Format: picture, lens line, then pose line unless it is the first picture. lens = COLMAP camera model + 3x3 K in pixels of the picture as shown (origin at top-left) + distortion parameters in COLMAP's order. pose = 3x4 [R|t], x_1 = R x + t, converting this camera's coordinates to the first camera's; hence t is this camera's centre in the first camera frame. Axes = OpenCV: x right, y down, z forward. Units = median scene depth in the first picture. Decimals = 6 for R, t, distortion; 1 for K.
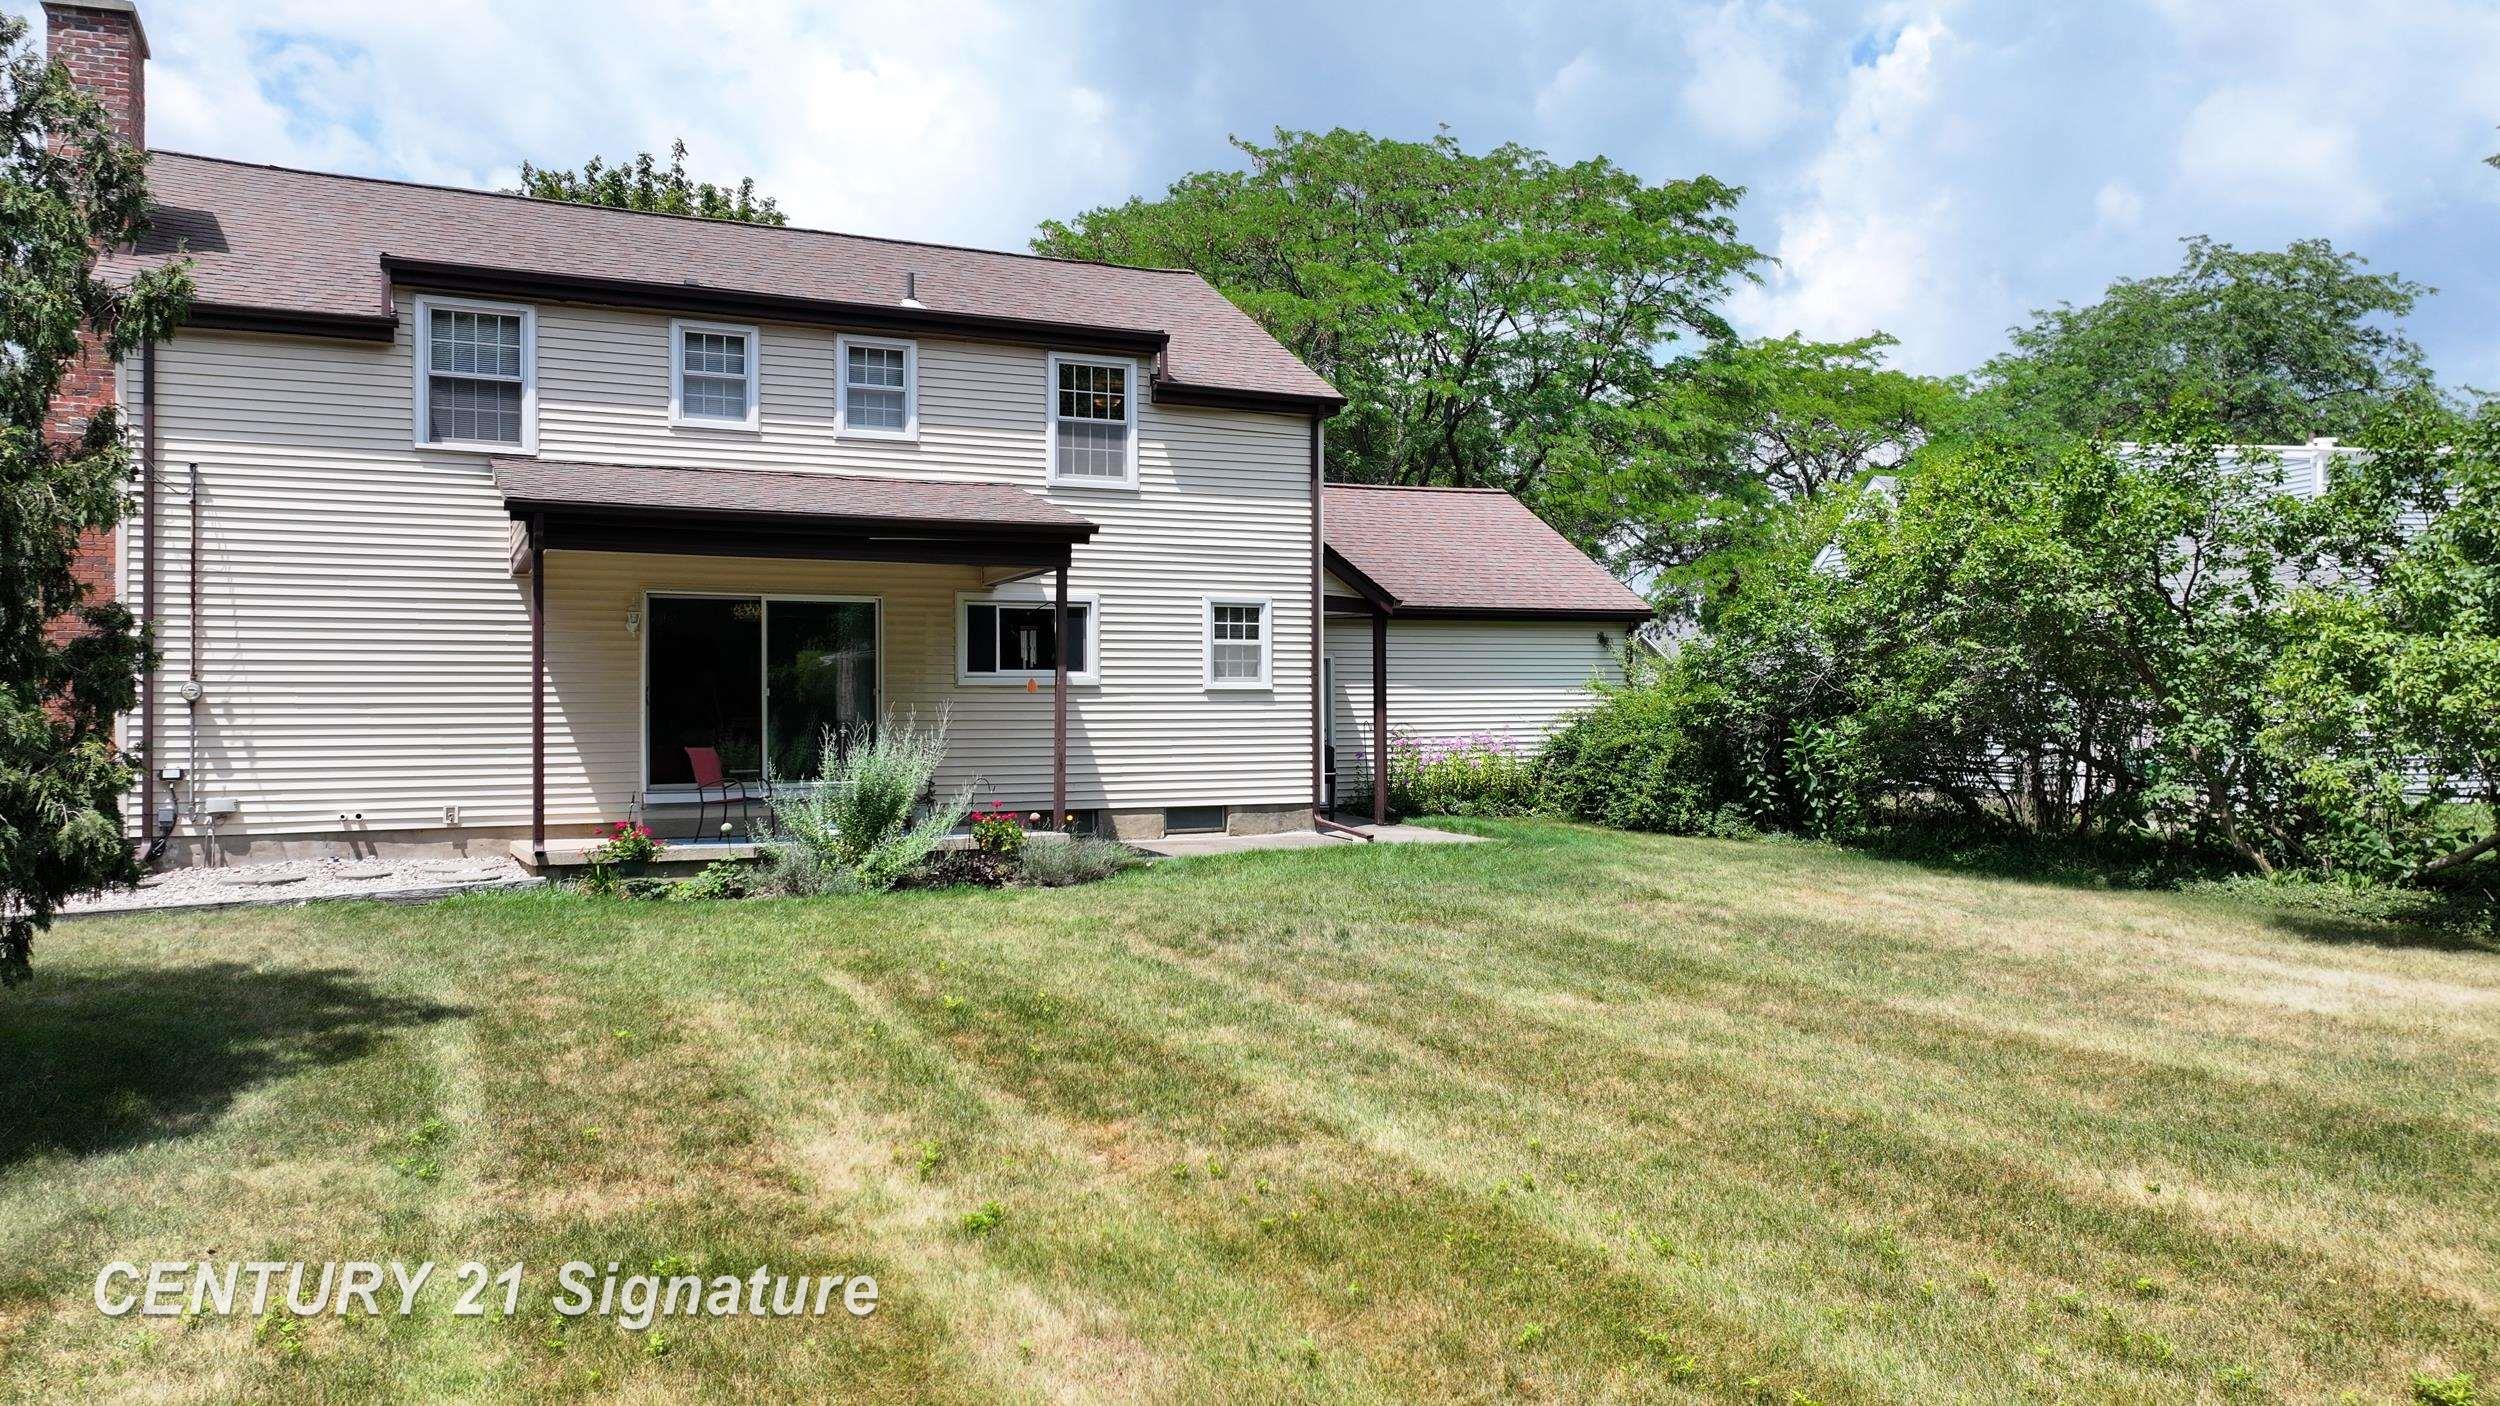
lens RADIAL K [[1753.3, 0, 1240.4], [0, 1753.3, 689.1], [0, 0, 1]] dist [-0.001926, 0.019965]
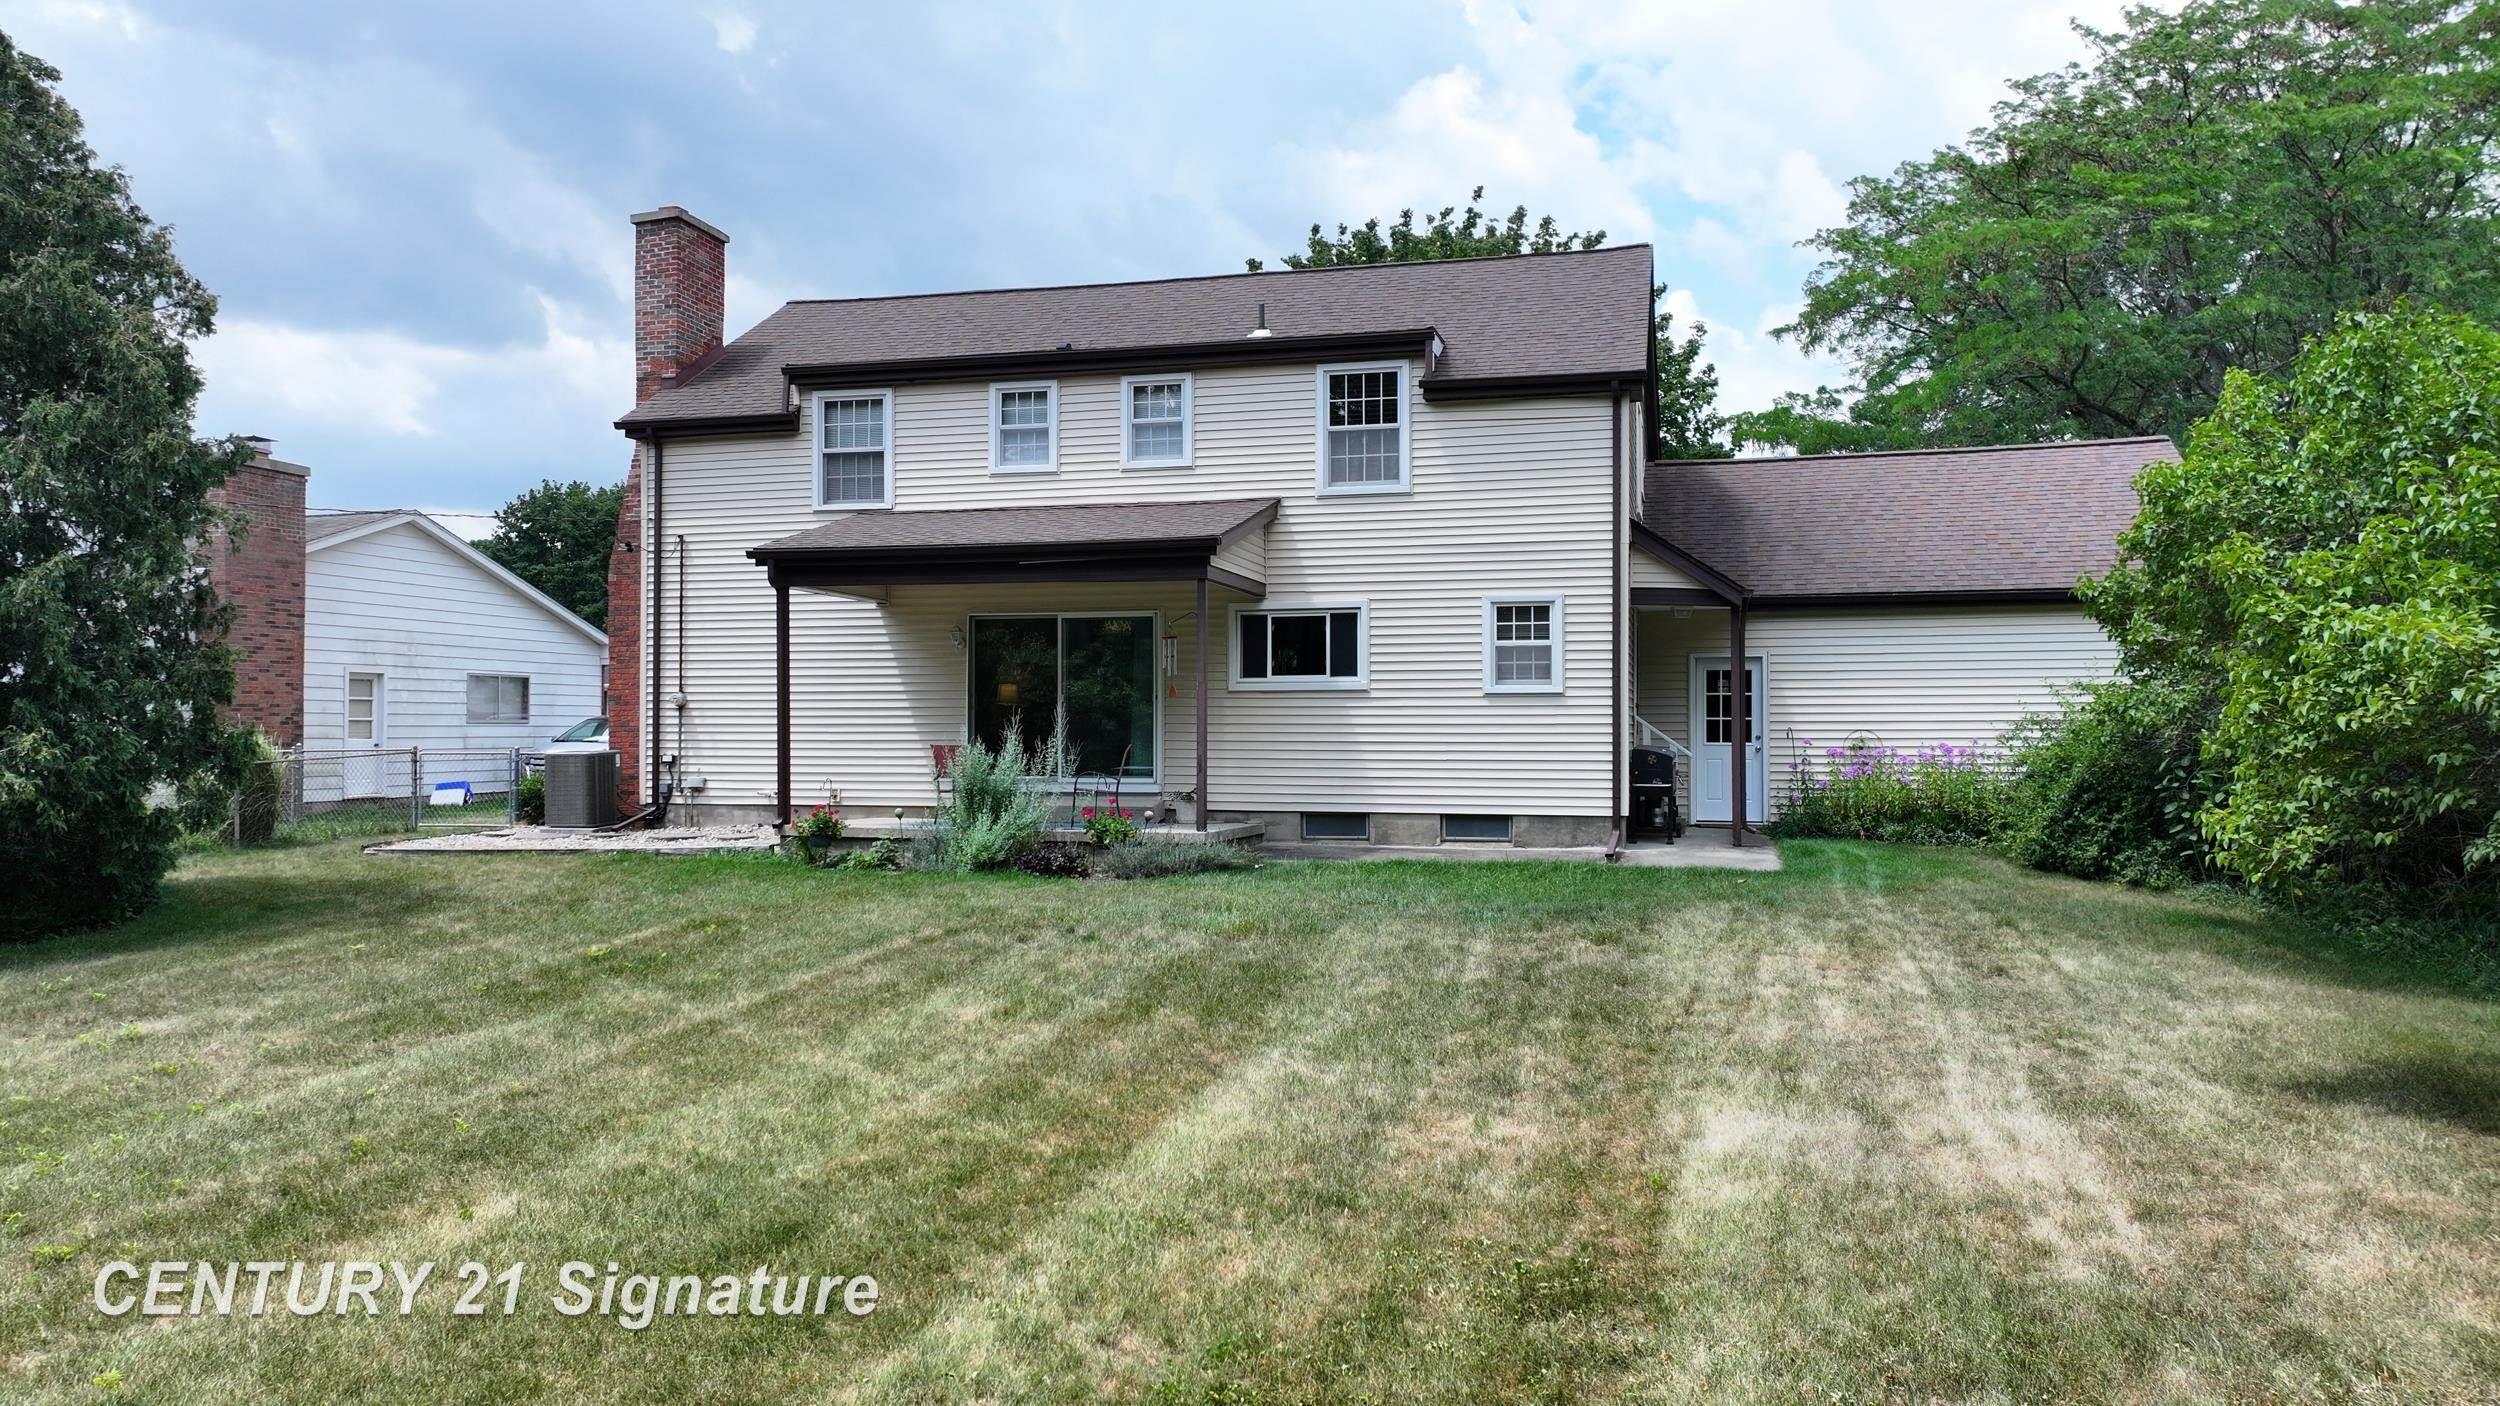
lens RADIAL K [[1753.3, 0, 1248.6], [0, 1753.3, 697.9], [0, 0, 1]] dist [-0.001926, 0.019965]
pose [[0.761389, -0.003658, -0.648285, 0.534625], [0.006094, 0.999980, 0.001515, 0.000599], [0.648267, -0.005104, 0.761396, 0.196021]]
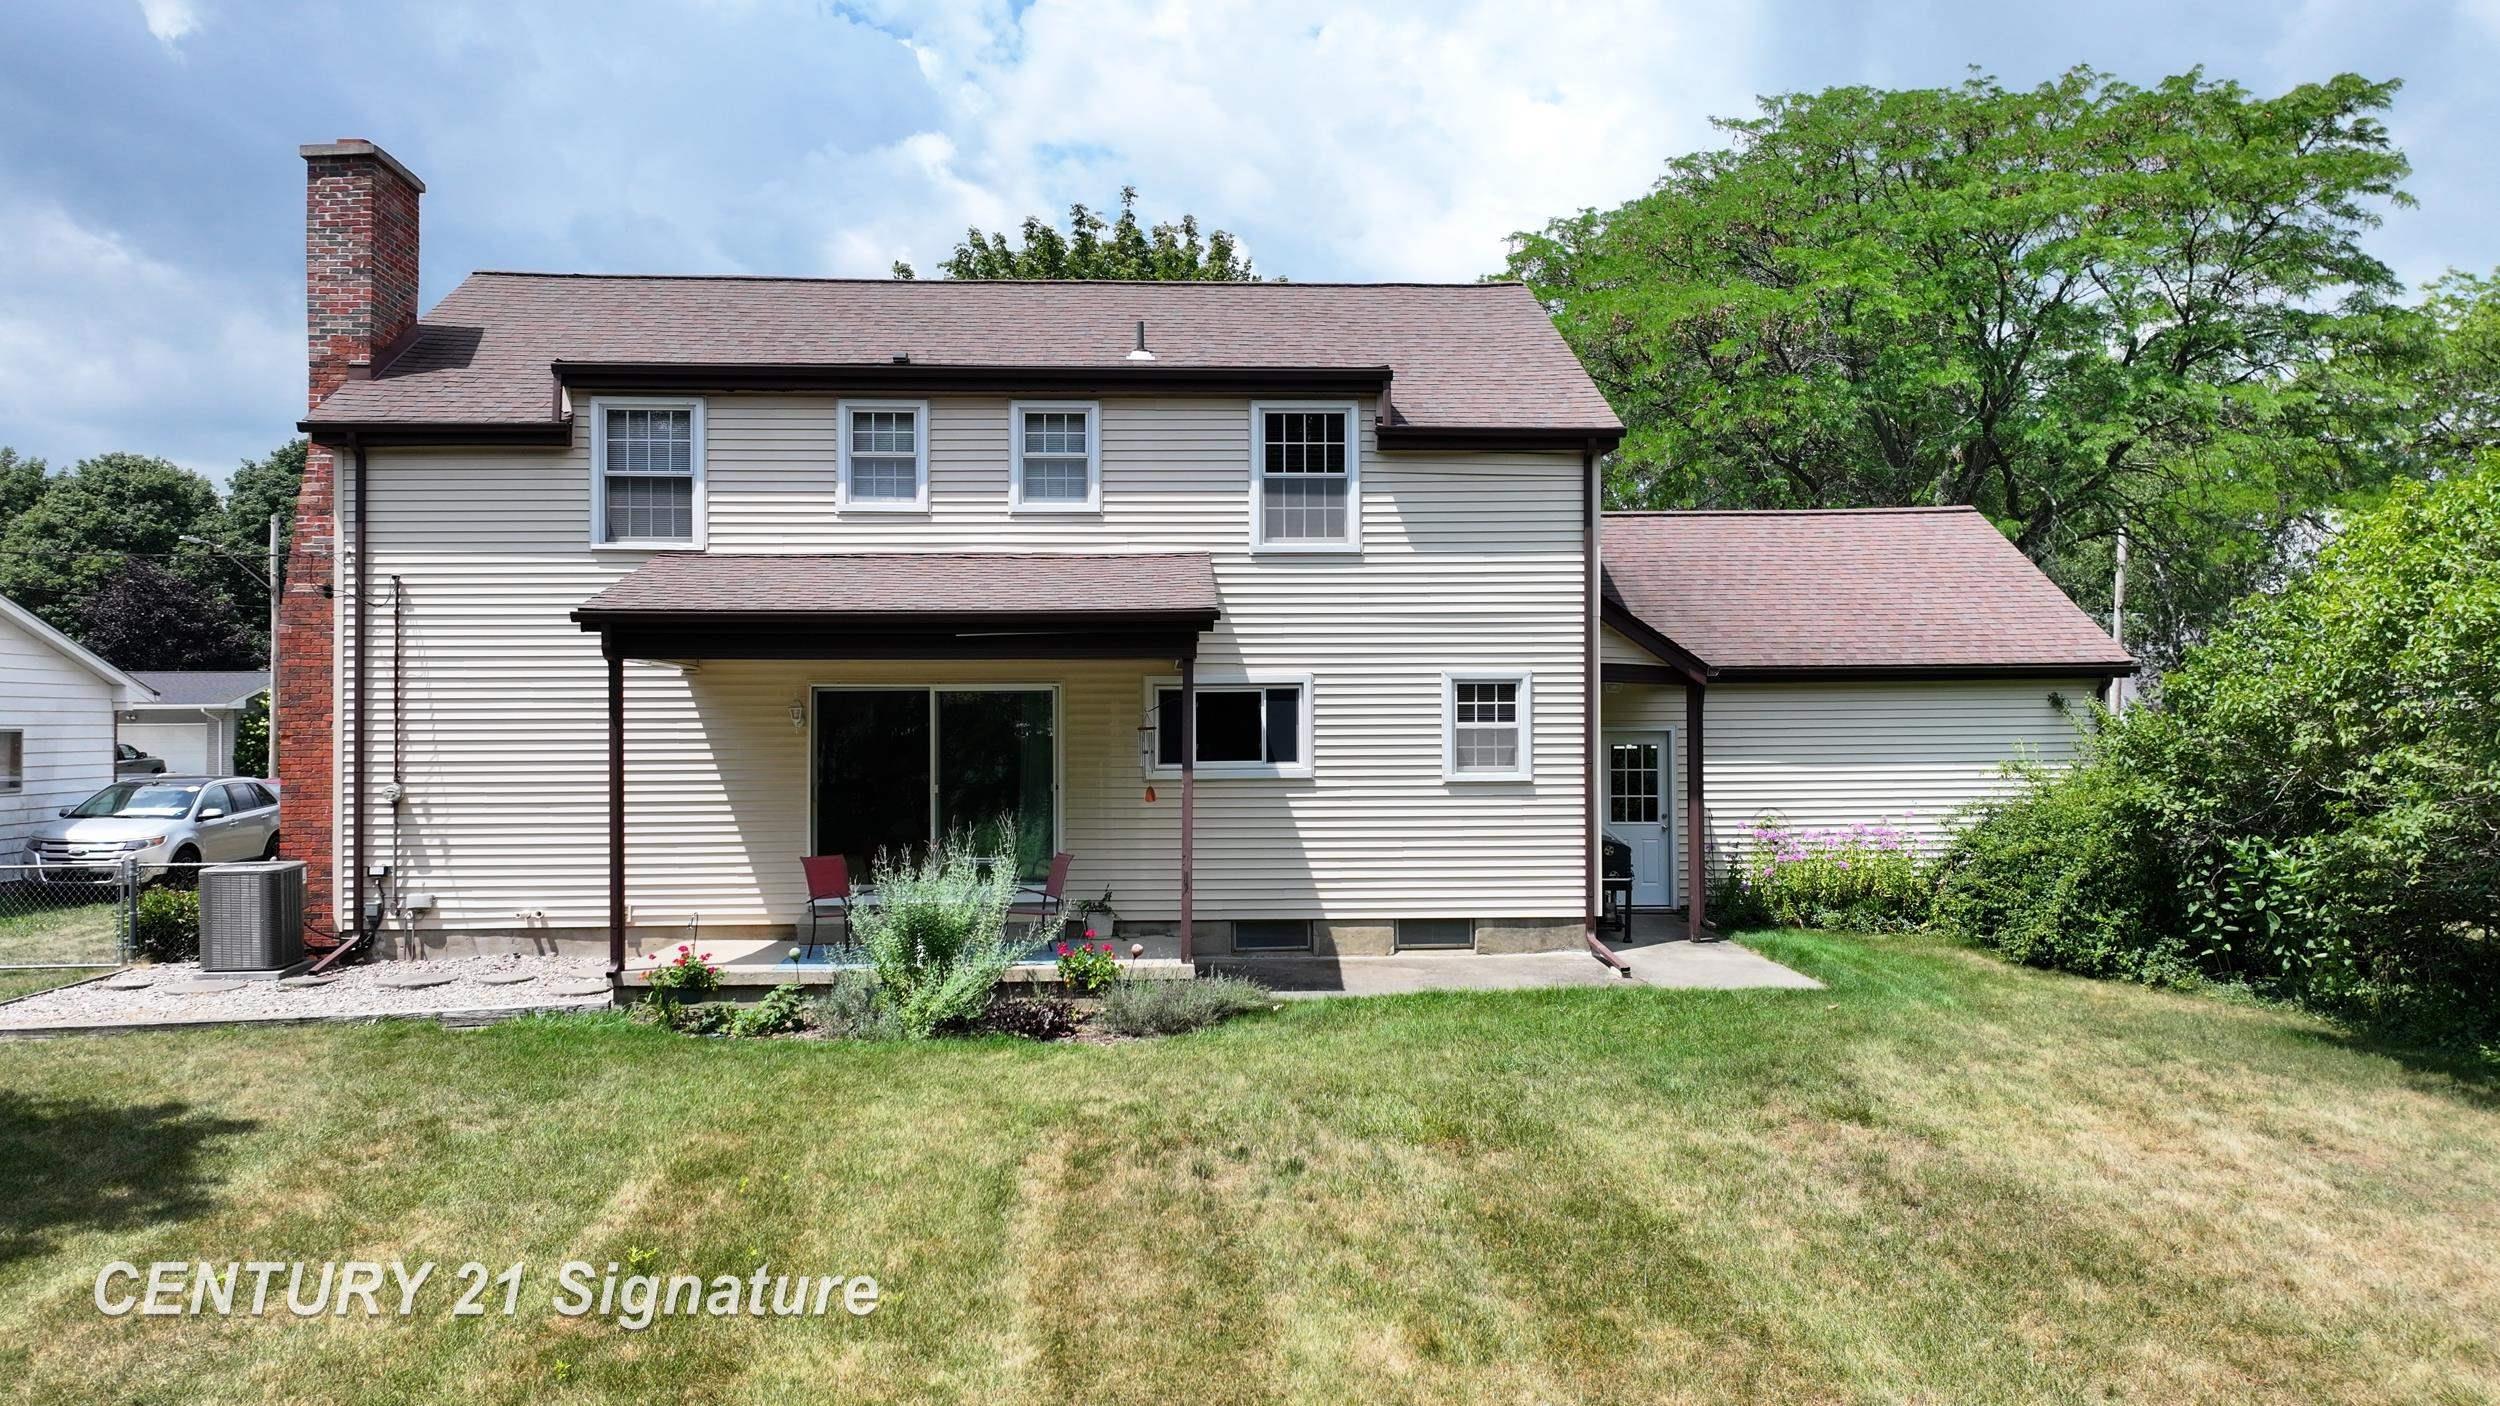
lens RADIAL K [[1753.3, 0, 1249.0], [0, 1753.3, 689.4], [0, 0, 1]] dist [-0.001926, 0.019965]
pose [[0.924036, -0.004086, -0.382284, 0.231407], [0.005160, 0.999985, 0.001783, -0.049509], [0.382271, -0.003620, 0.924043, 0.185587]]
